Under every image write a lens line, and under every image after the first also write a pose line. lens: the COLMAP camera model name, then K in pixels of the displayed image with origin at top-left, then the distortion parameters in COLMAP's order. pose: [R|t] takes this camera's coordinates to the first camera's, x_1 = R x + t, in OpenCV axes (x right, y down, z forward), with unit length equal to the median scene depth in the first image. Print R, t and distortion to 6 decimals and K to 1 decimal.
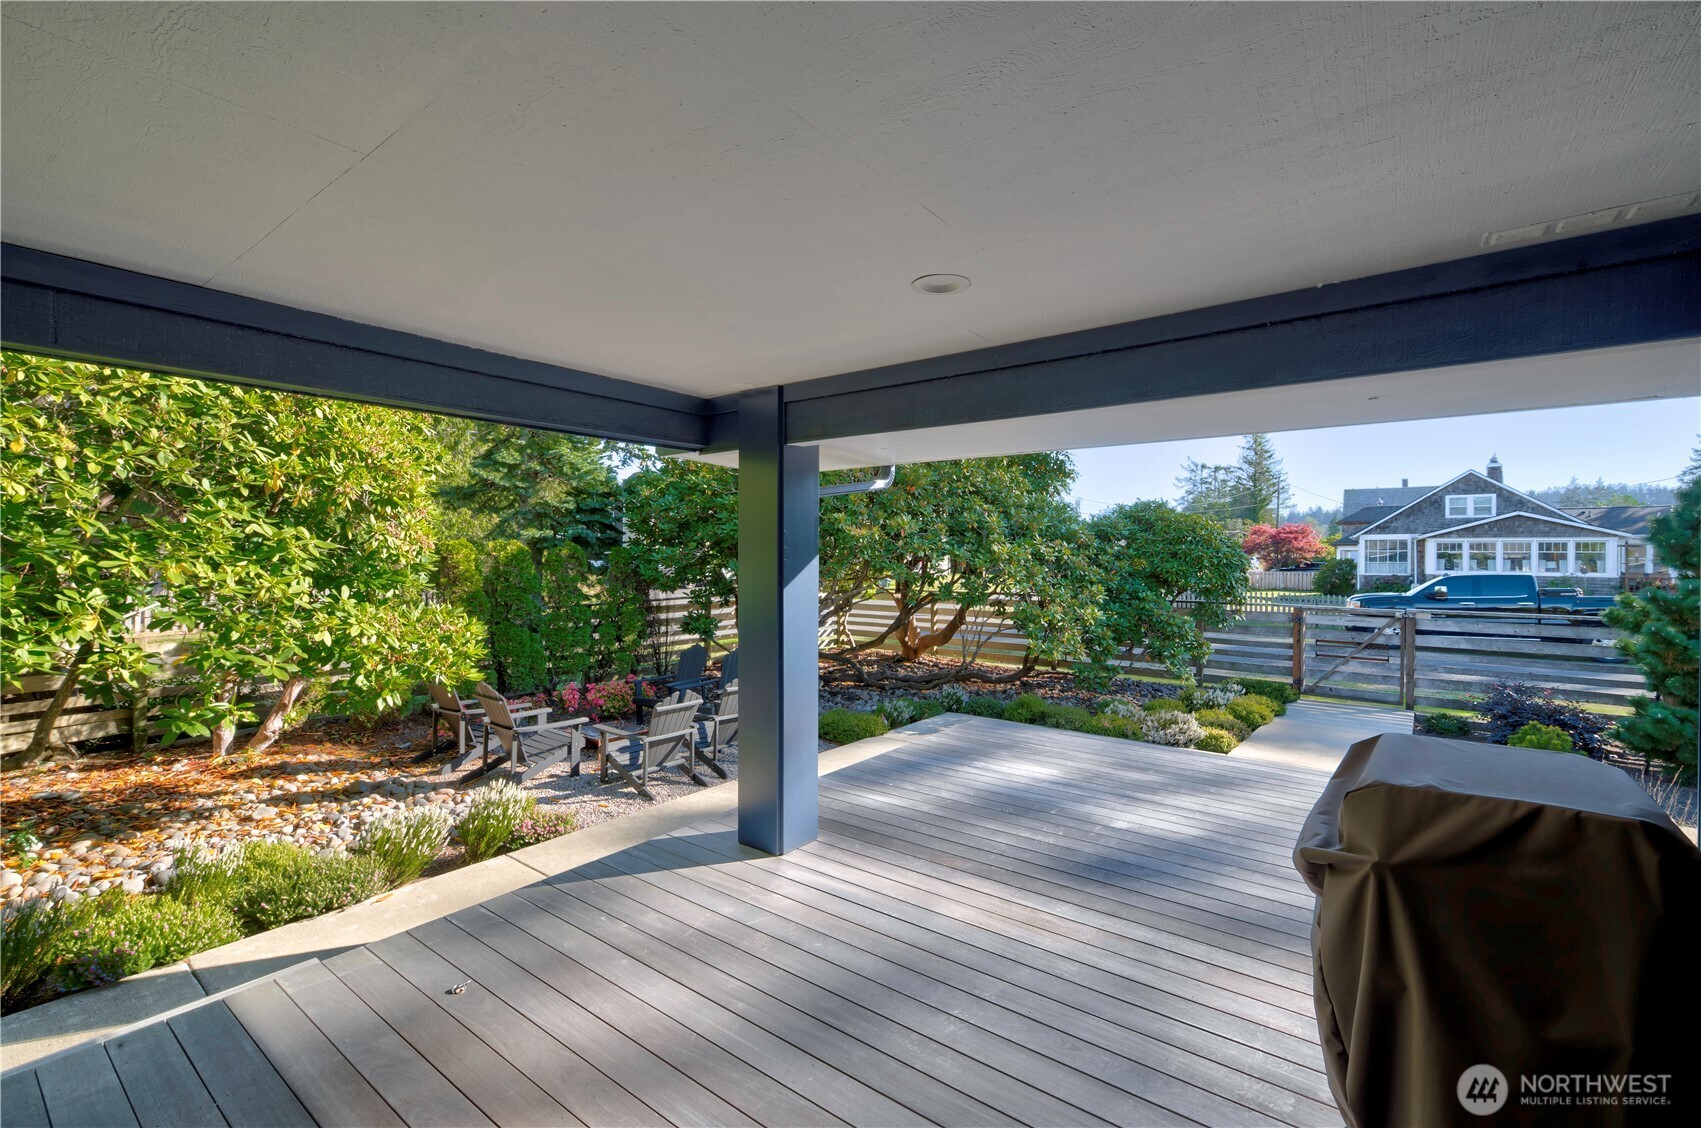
lens RADIAL K [[725.0, 0, 863.5], [0, 725.0, 560.3], [0, 0, 1]] dist [0.001481, 0.000021]
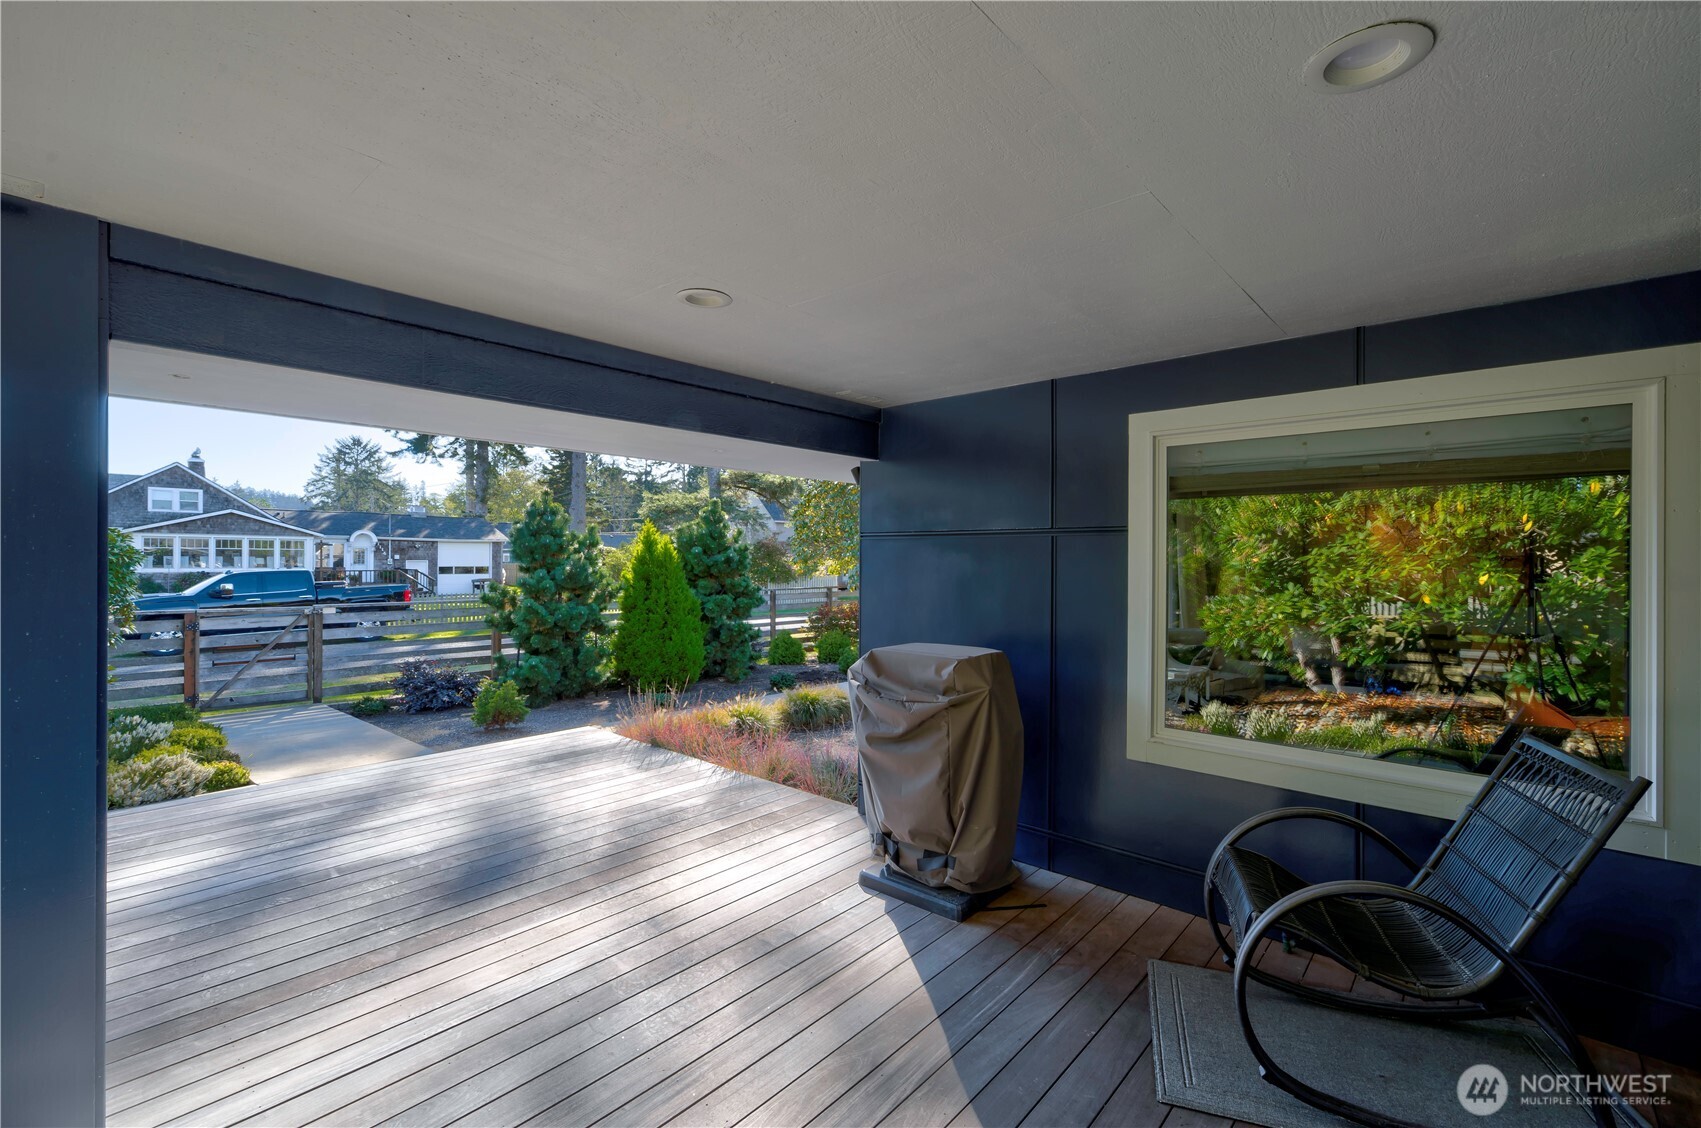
lens RADIAL K [[725.0, 0, 852.3], [0, 725.0, 555.7], [0, 0, 1]] dist [0.001481, 0.000021]
pose [[0.095411, -0.002373, 0.995435, -0.182911], [0.003502, 0.999992, 0.002049, -0.001599], [-0.995432, 0.003291, 0.095418, 0.135825]]
